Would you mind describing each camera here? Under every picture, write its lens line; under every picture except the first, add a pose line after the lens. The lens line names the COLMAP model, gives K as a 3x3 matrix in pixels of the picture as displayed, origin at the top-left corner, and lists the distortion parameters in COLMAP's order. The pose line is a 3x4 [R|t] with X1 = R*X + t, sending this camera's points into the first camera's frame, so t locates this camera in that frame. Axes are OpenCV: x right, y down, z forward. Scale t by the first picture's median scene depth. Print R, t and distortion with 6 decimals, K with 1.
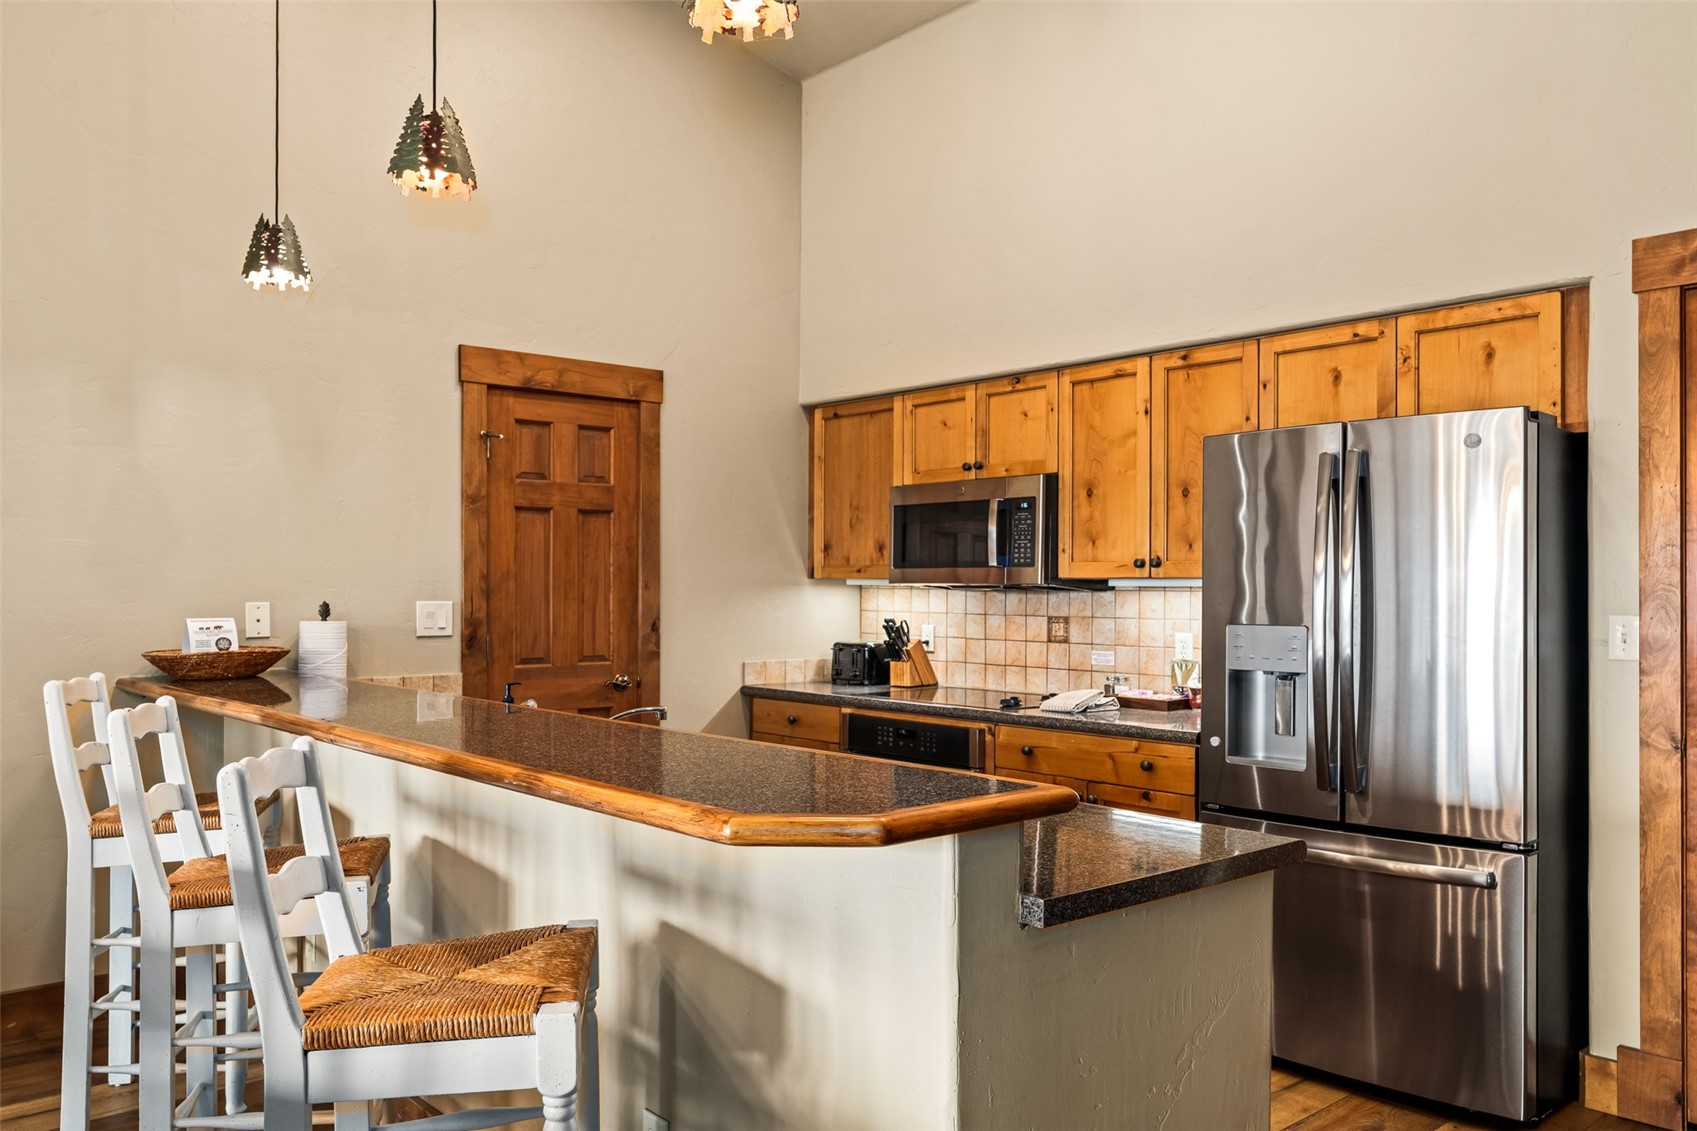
lens RADIAL K [[1266.7, 0, 923.3], [0, 1266.7, 580.5], [0, 0, 1]] dist [0.036399, -0.014378]
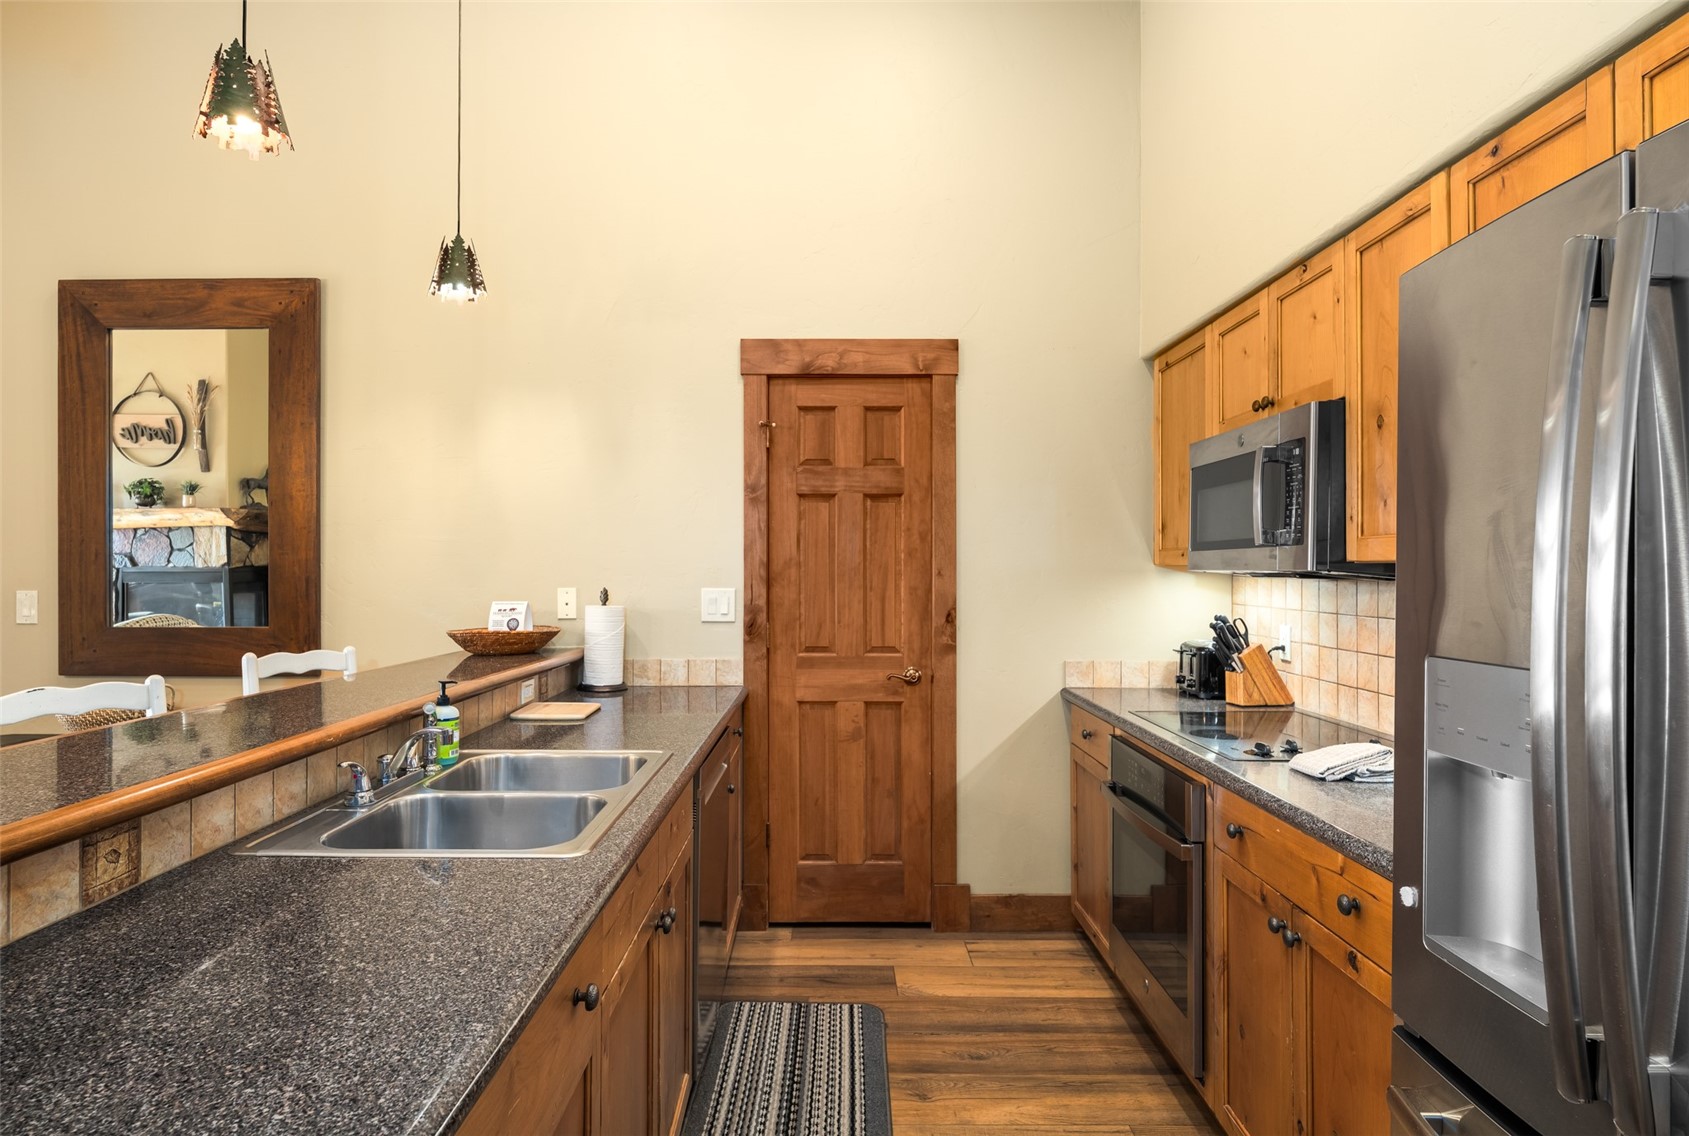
lens RADIAL K [[1013.0, 0, 903.3], [0, 1013.0, 562.9], [0, 0, 1]] dist [-0.014687, 0.006127]
pose [[0.745606, -0.006473, -0.666355, 0.270474], [0.003251, 0.999976, -0.006077, 0.001046], [0.666379, 0.002364, 0.745609, 0.459435]]
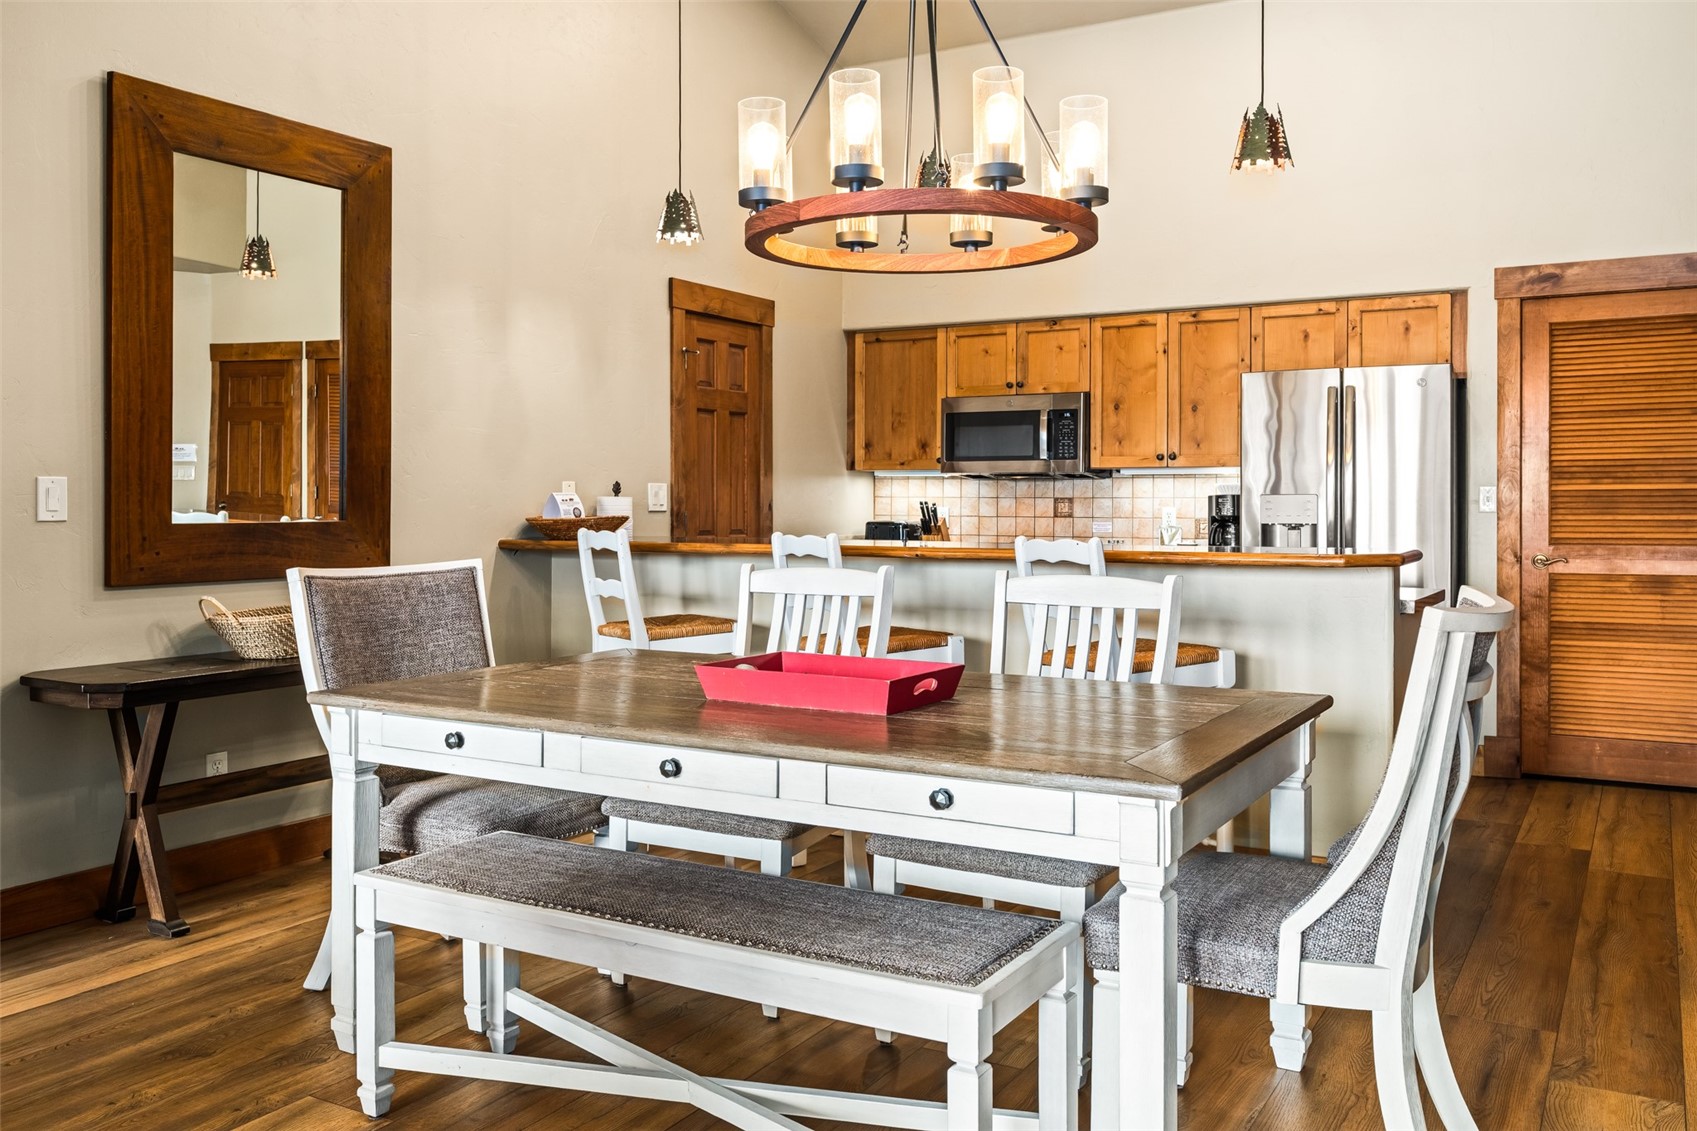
lens RADIAL K [[1390.9, 0, 886.5], [0, 1390.9, 512.7], [0, 0, 1]] dist [0.014442, 0.015761]
pose [[0.942150, -0.005124, 0.335153, -0.598857], [0.001176, 0.999928, 0.011982, 0.028070], [-0.335190, -0.010895, 0.942088, -0.352287]]
